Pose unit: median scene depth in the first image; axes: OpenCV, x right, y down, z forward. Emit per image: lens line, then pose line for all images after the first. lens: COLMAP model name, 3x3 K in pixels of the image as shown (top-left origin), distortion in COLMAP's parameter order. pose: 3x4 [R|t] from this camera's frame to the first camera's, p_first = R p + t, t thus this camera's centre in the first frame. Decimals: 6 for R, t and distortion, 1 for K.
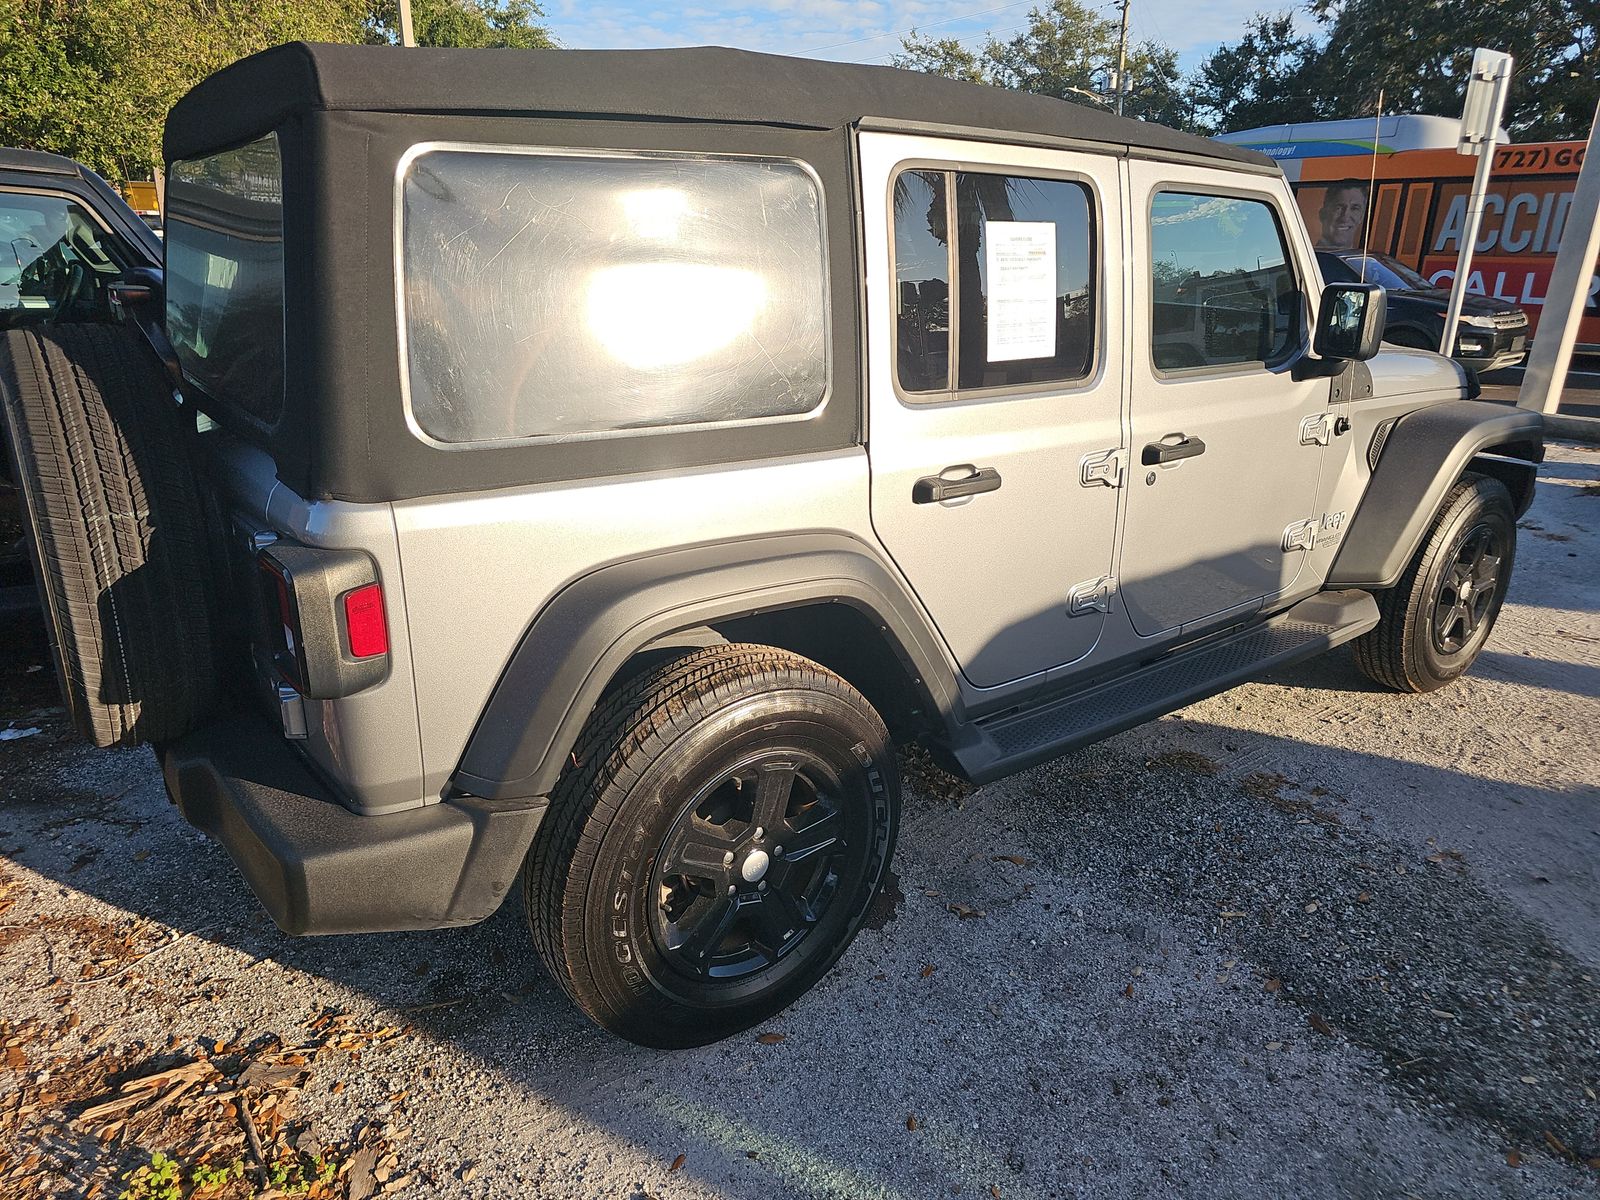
lens RADIAL K [[1068.9, 0, 794.9], [0, 1068.9, 601.1], [0, 0, 1]] dist [0.019924, -0.012204]
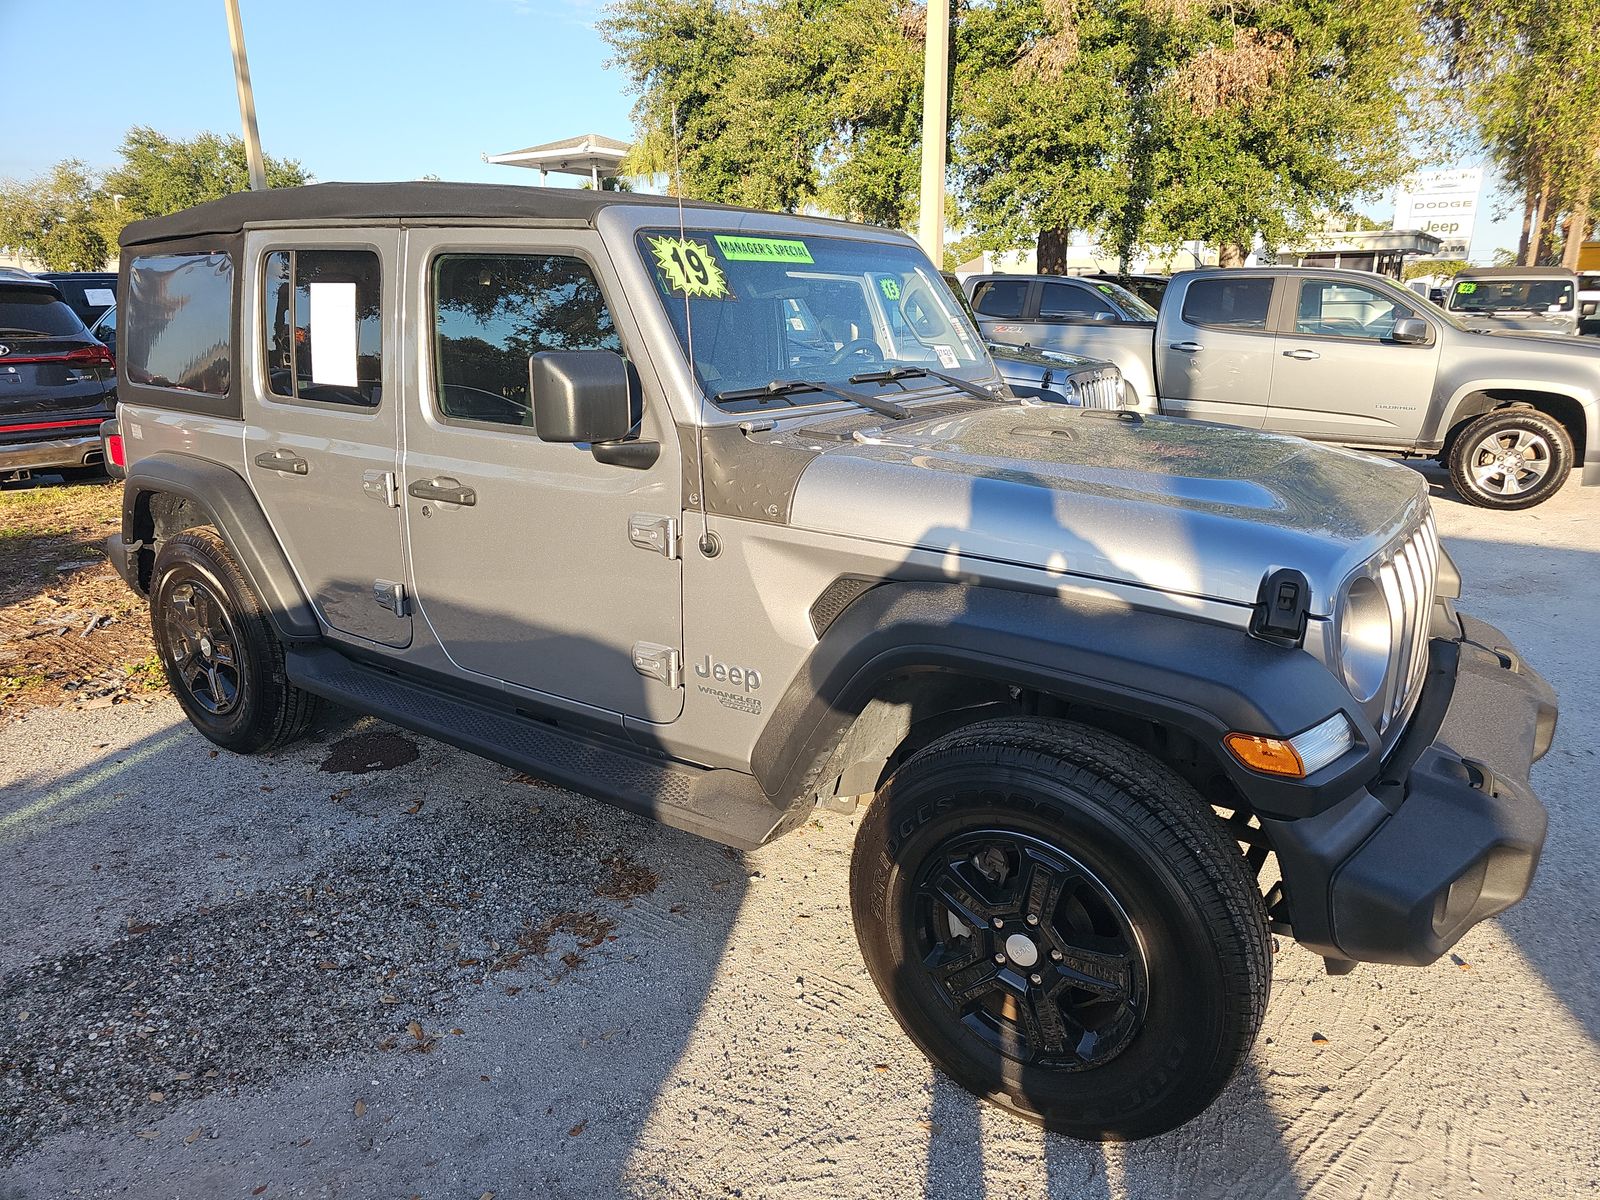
lens RADIAL K [[1068.9, 0, 795.3], [0, 1068.9, 606.2], [0, 0, 1]] dist [0.019924, -0.012204]
pose [[0.317261, 0.274802, -0.907651, 1.511381], [-0.296716, 0.937807, 0.180218, -0.345392], [0.900725, 0.212138, 0.379068, 0.974834]]
